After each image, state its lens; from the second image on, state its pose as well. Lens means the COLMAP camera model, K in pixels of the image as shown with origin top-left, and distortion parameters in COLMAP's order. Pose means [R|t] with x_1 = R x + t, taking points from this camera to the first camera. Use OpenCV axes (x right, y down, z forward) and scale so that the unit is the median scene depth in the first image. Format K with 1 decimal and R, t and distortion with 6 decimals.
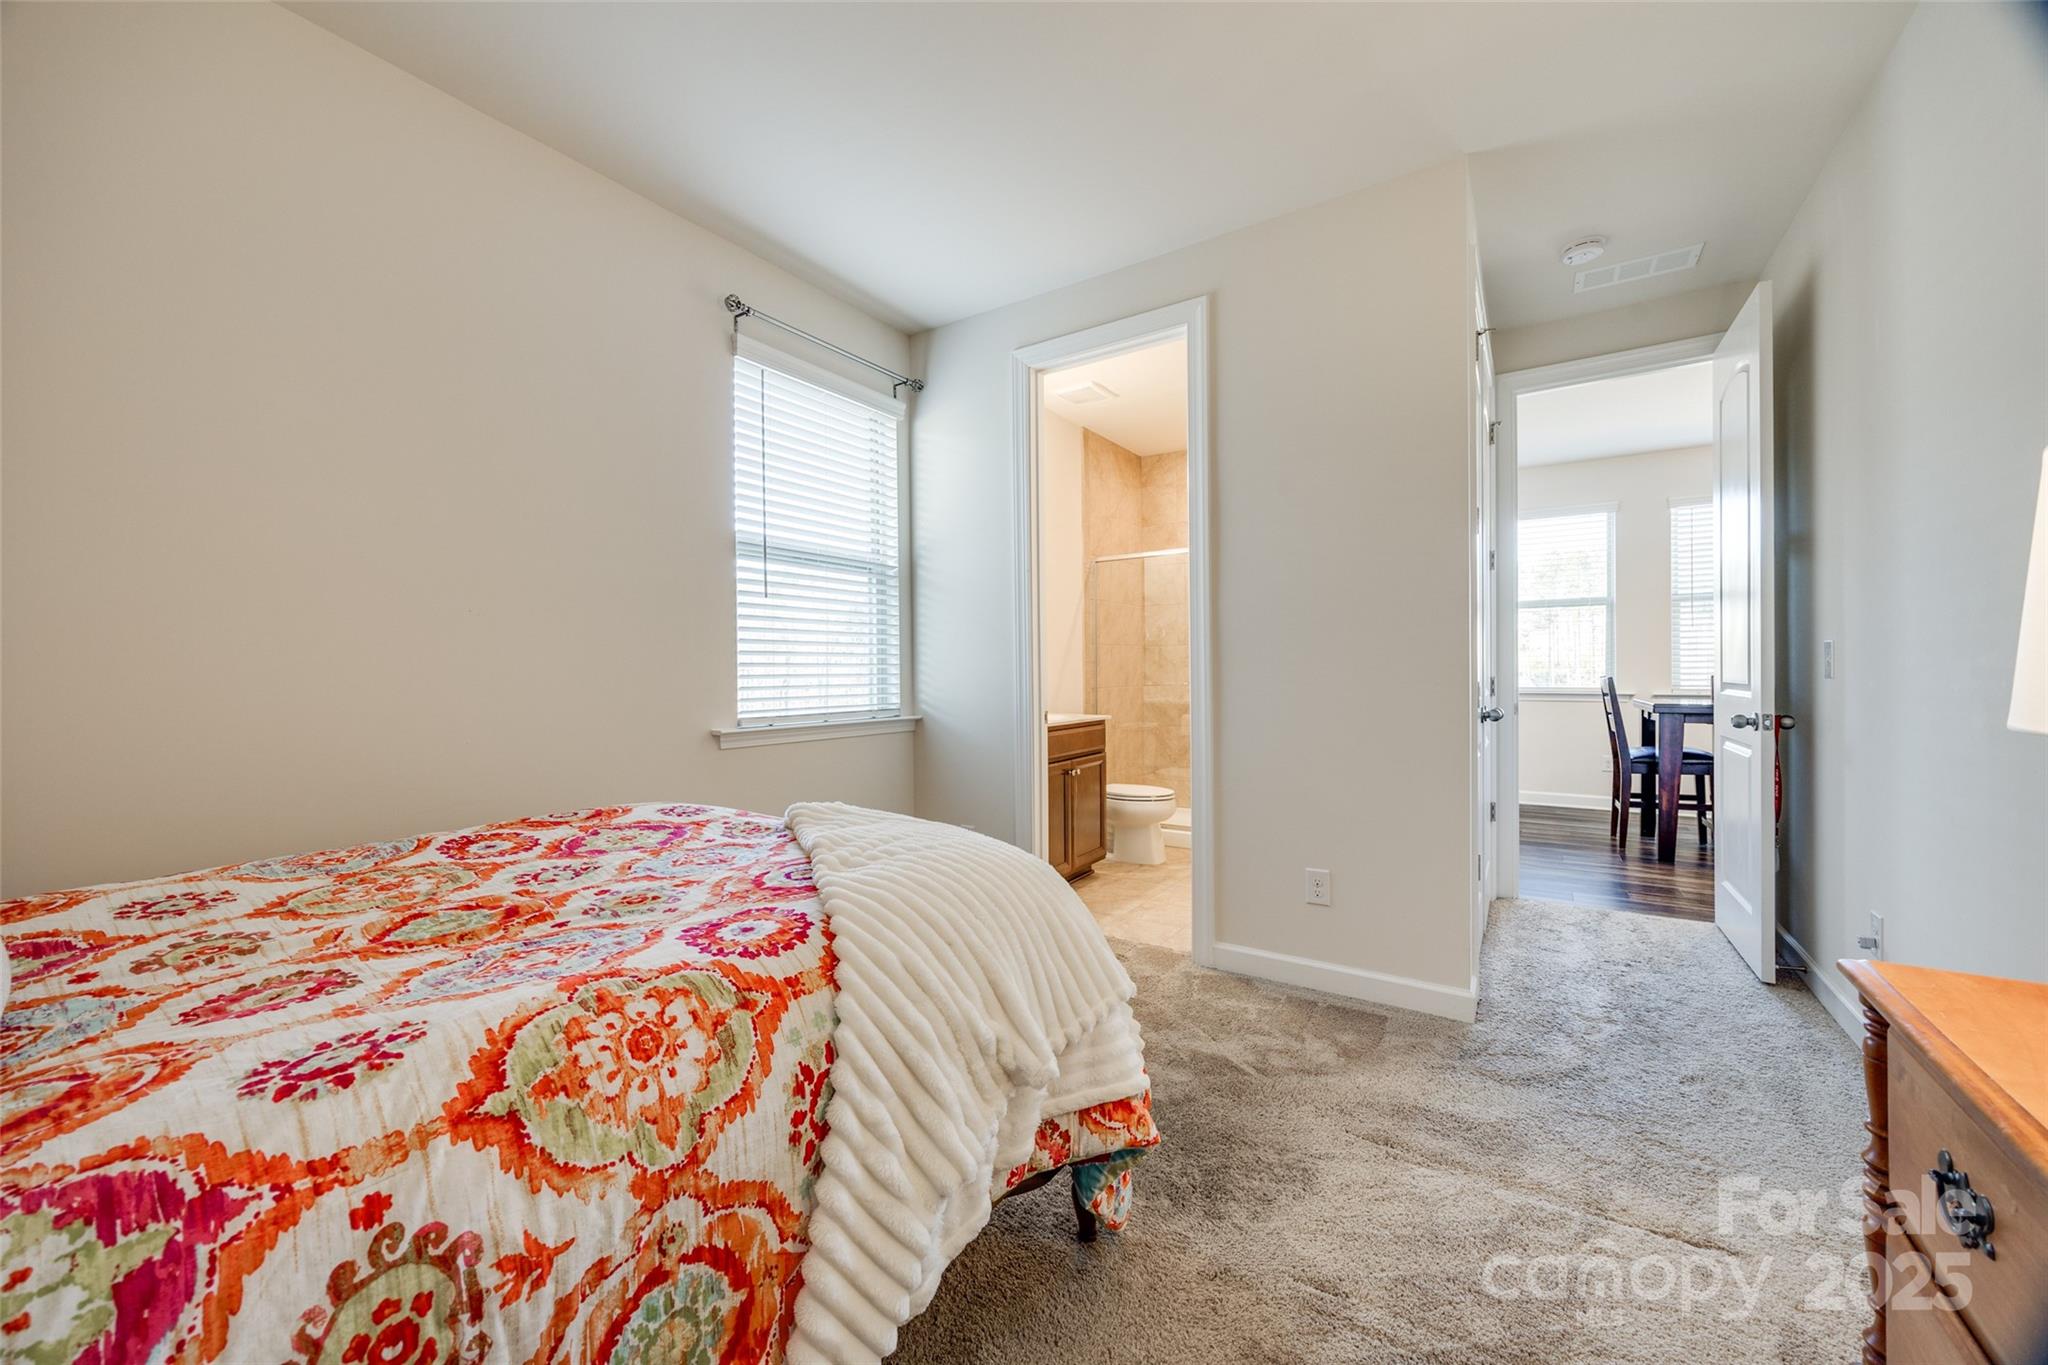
lens RADIAL K [[787.2, 0, 1025.3], [0, 787.2, 674.7], [0, 0, 1]] dist [-0.000906, -0.000127]
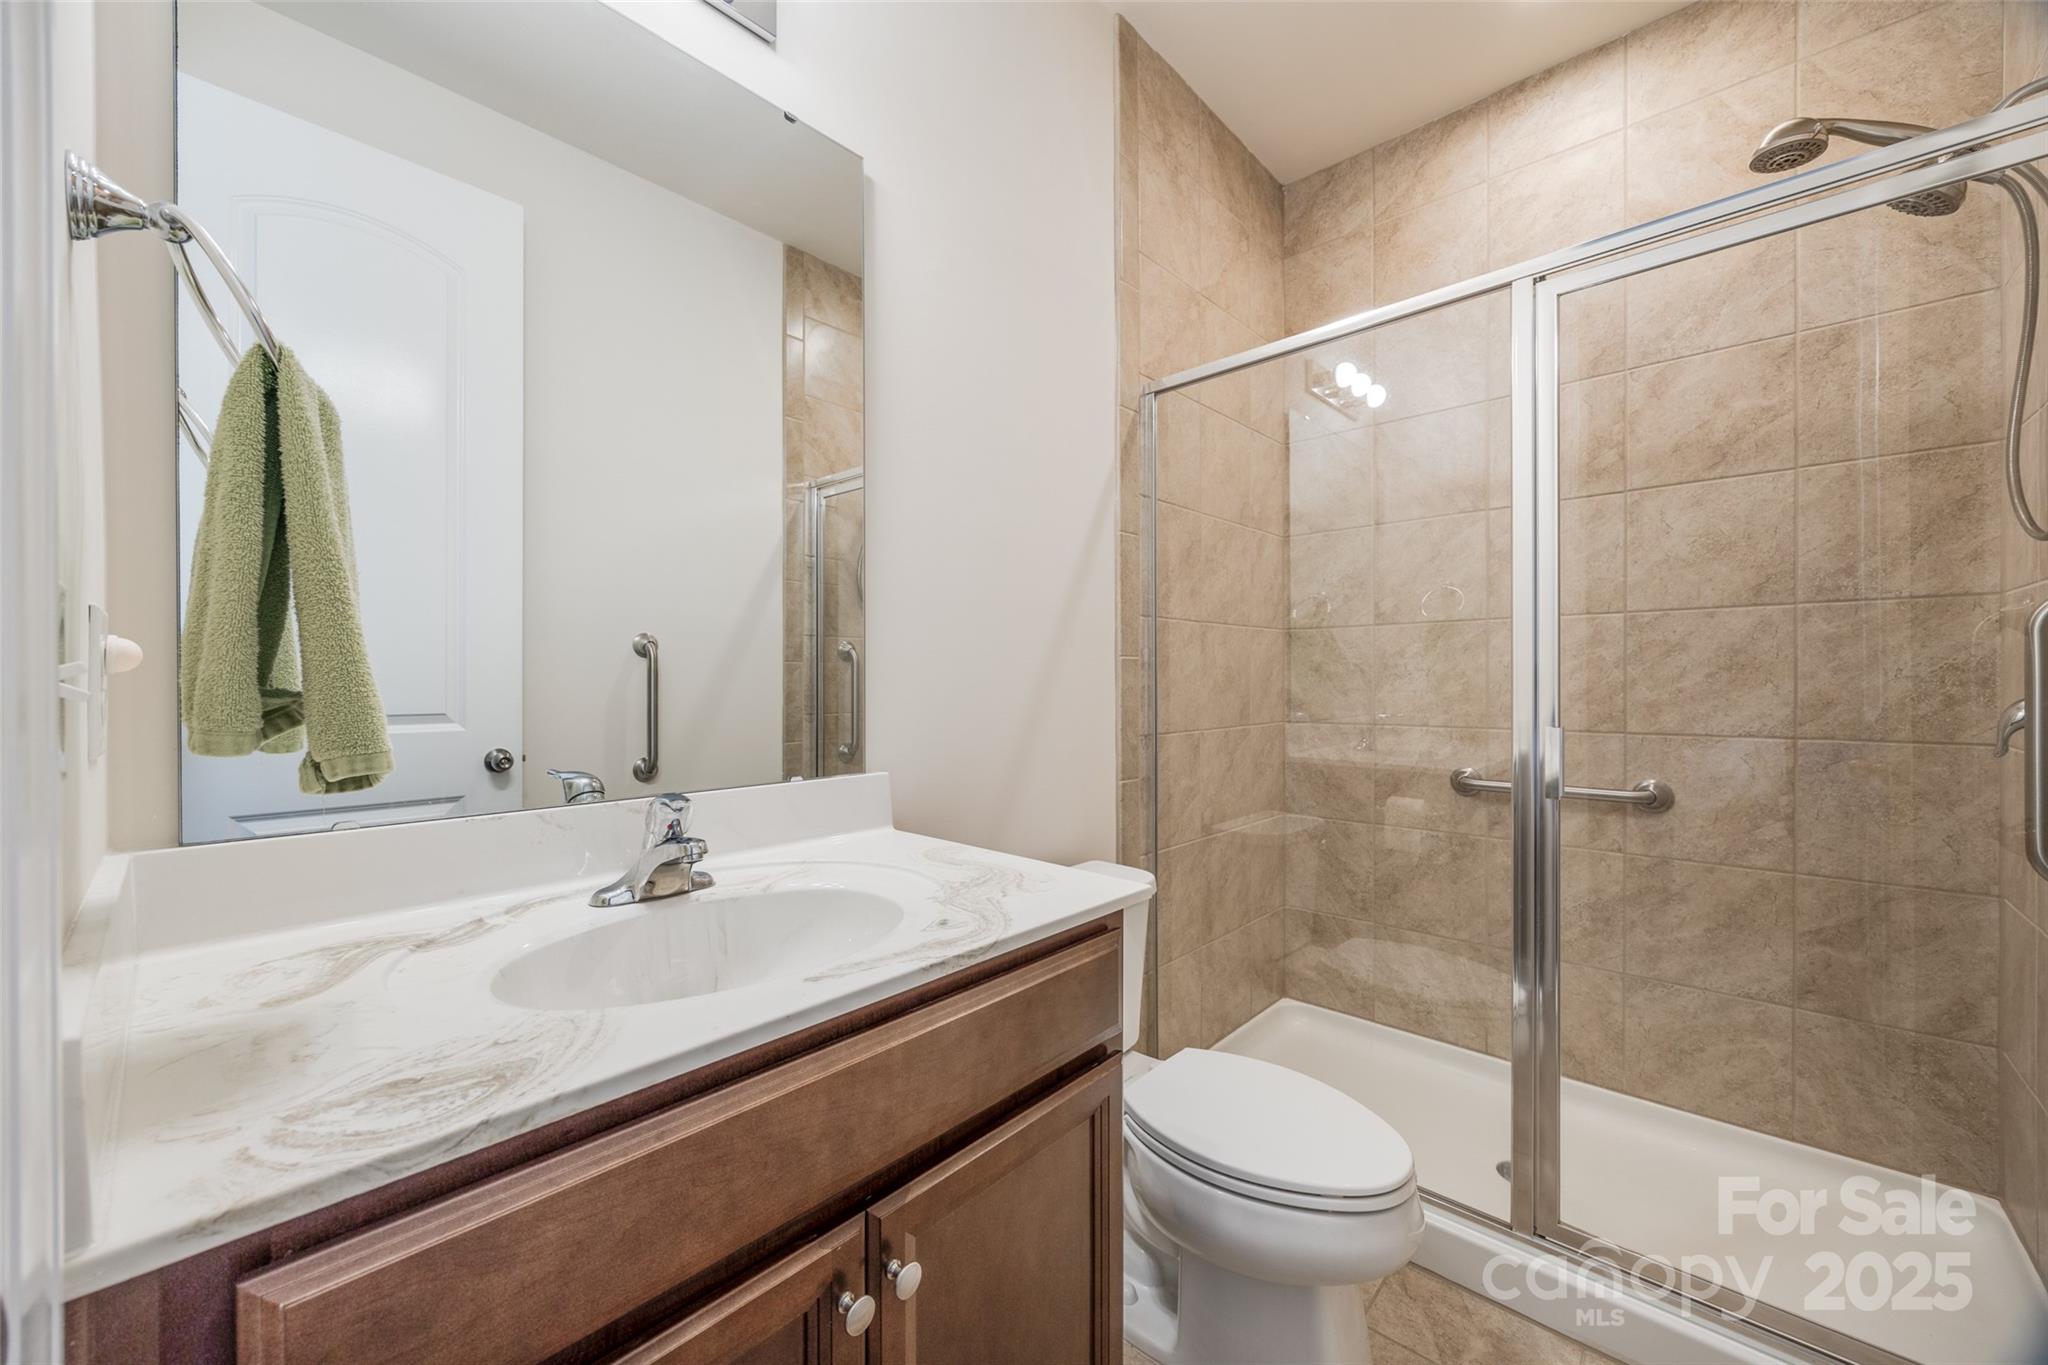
lens RADIAL K [[787.2, 0, 1017.8], [0, 787.2, 684.5], [0, 0, 1]] dist [-0.000906, -0.000127]
pose [[0.984715, 0.005513, -0.174089, 0.082625], [-0.006055, 0.999978, -0.002584, -0.004936], [0.174070, 0.003599, 0.984727, 0.566021]]
